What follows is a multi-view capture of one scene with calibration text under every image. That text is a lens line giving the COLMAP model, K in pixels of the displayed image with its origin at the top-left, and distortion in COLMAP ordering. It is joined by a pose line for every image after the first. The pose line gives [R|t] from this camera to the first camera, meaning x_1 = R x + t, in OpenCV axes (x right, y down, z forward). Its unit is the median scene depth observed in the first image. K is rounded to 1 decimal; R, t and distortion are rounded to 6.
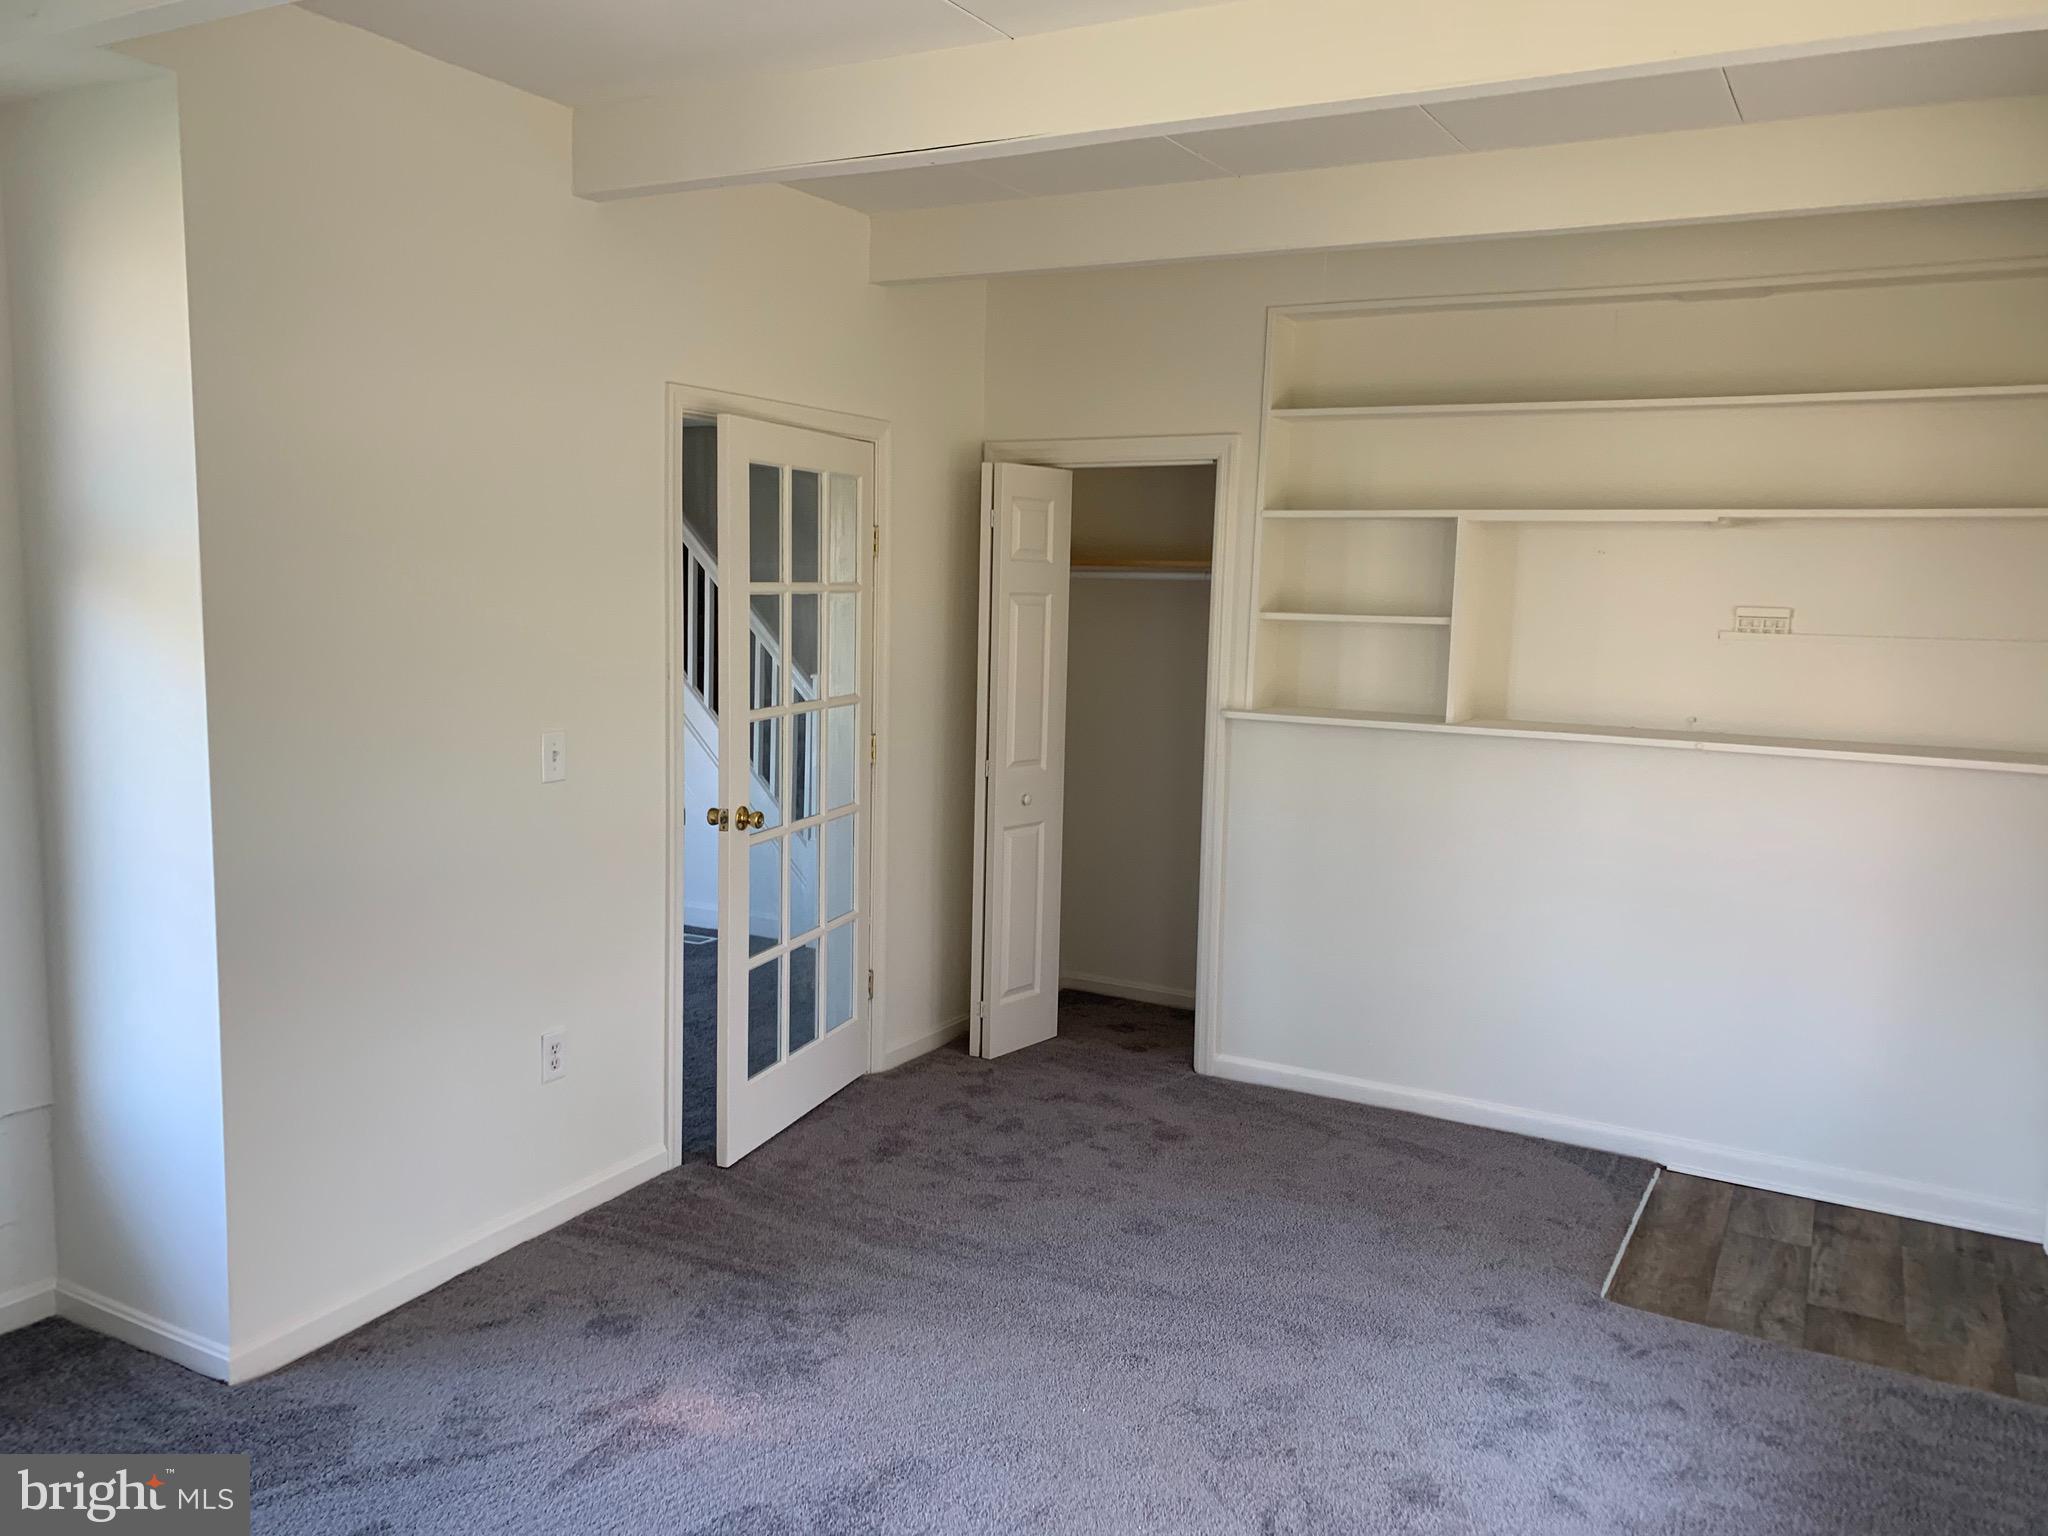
lens RADIAL K [[1575.9, 0, 1031.4], [0, 1575.9, 762.8], [0, 0, 1]] dist [0.064952, -0.060933]
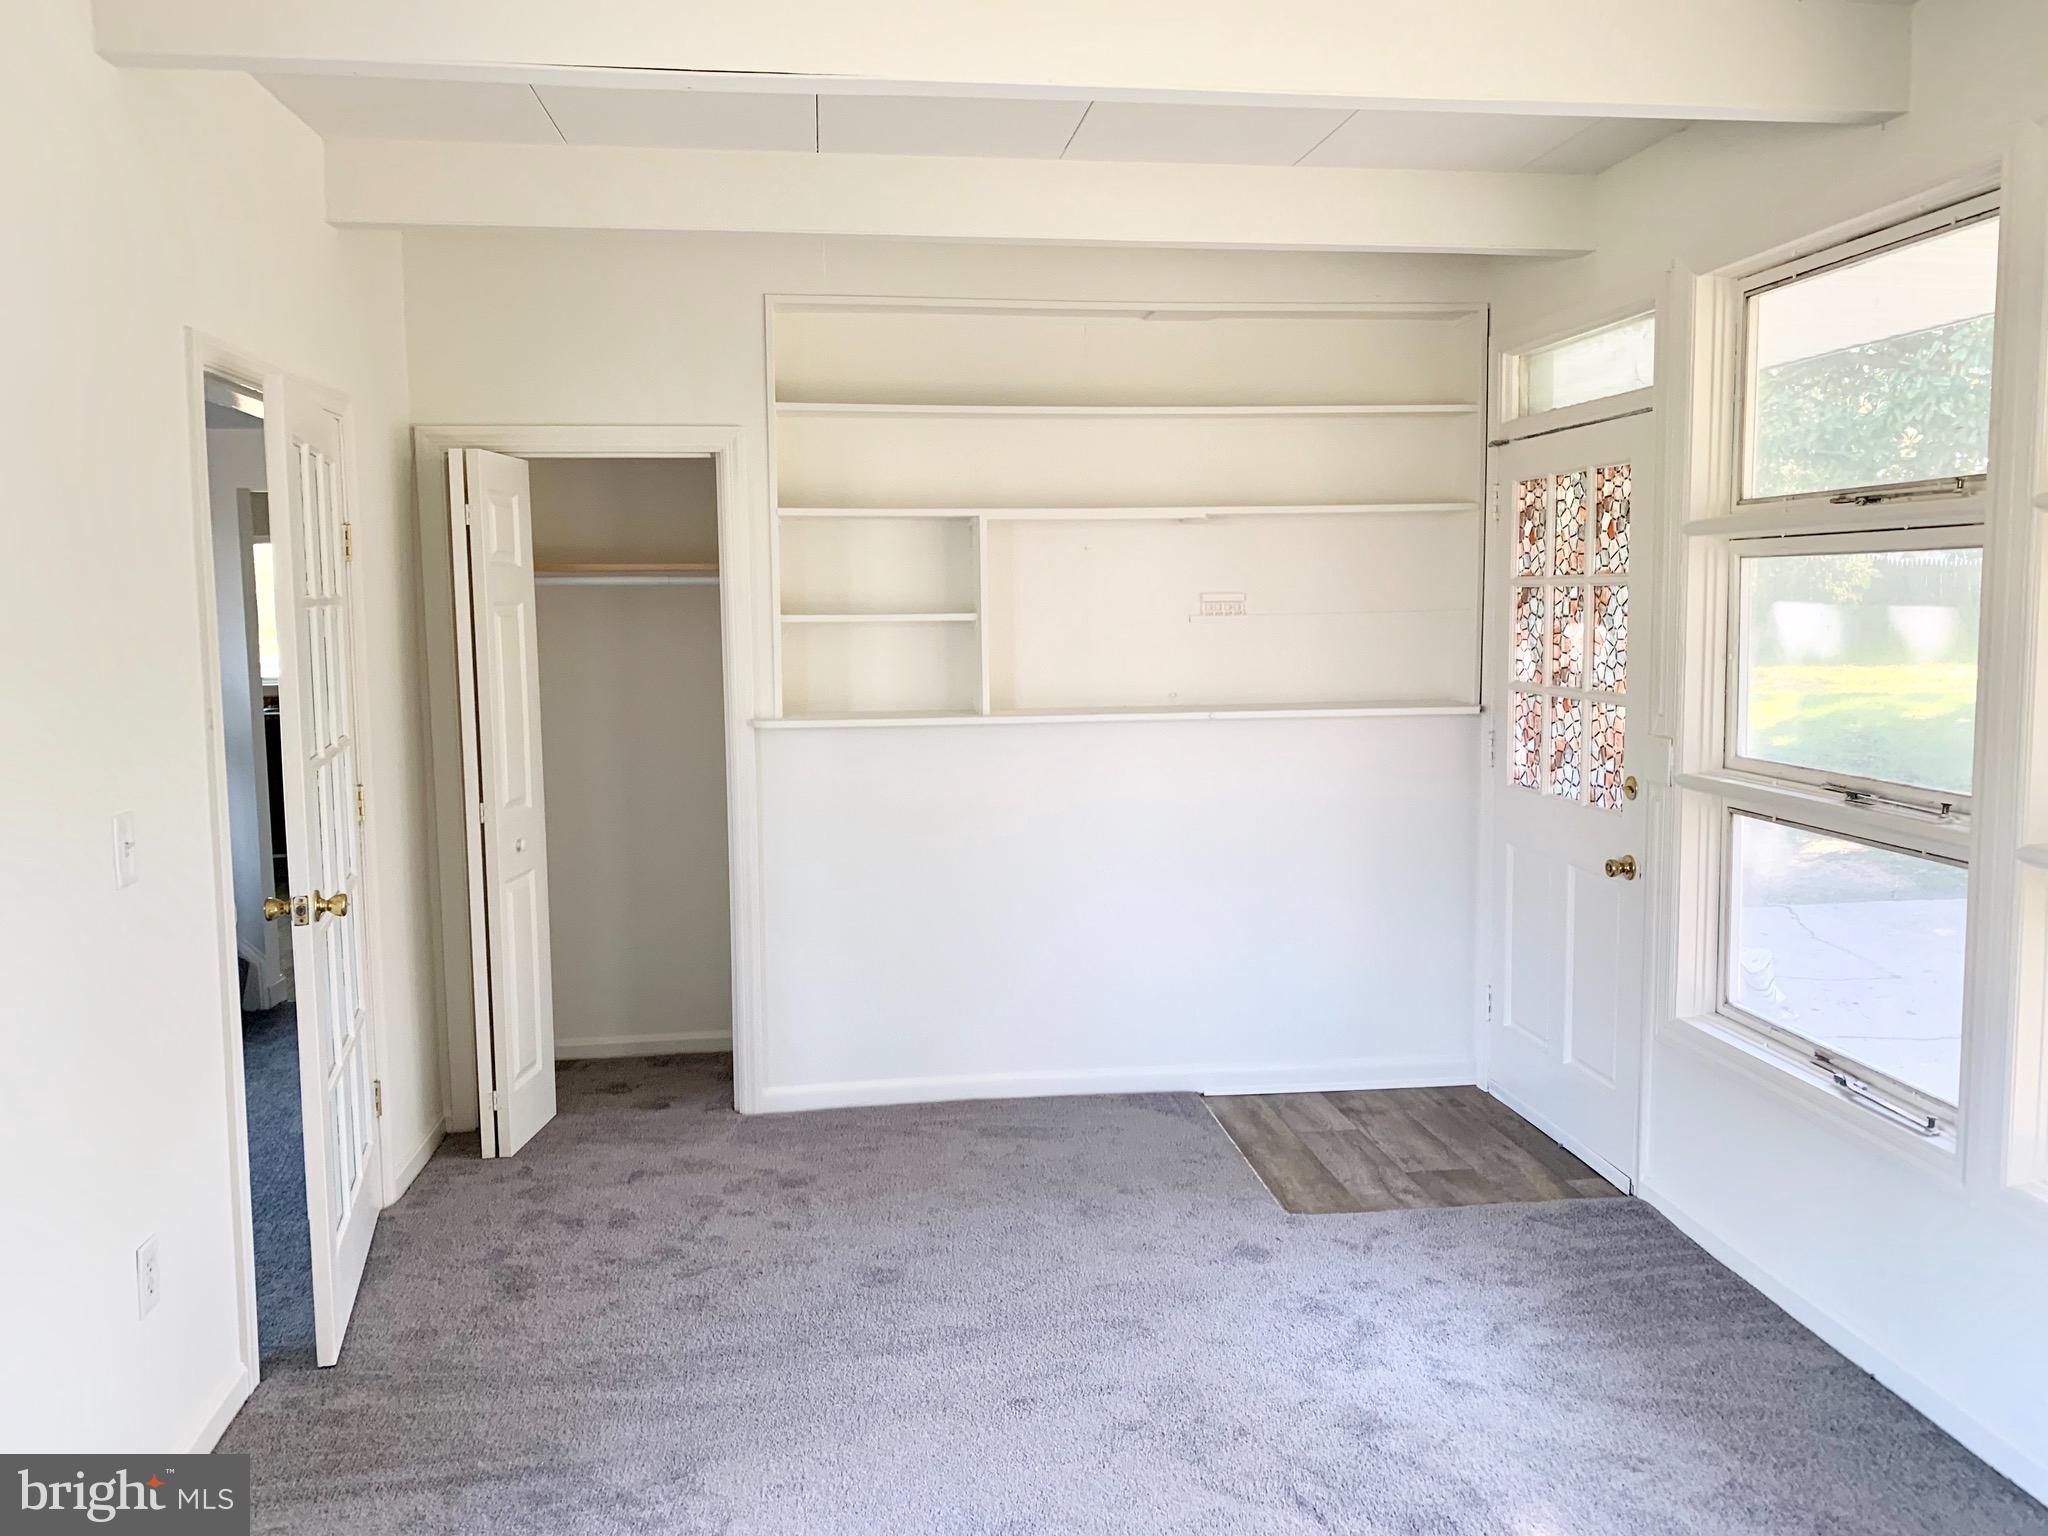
lens RADIAL K [[1575.9, 0, 1033.7], [0, 1575.9, 761.9], [0, 0, 1]] dist [0.064952, -0.060933]
pose [[0.802789, -0.094354, 0.588751, -0.321284], [0.099596, 0.994748, 0.023615, -0.016233], [-0.587887, 0.039679, 0.807970, 0.159445]]
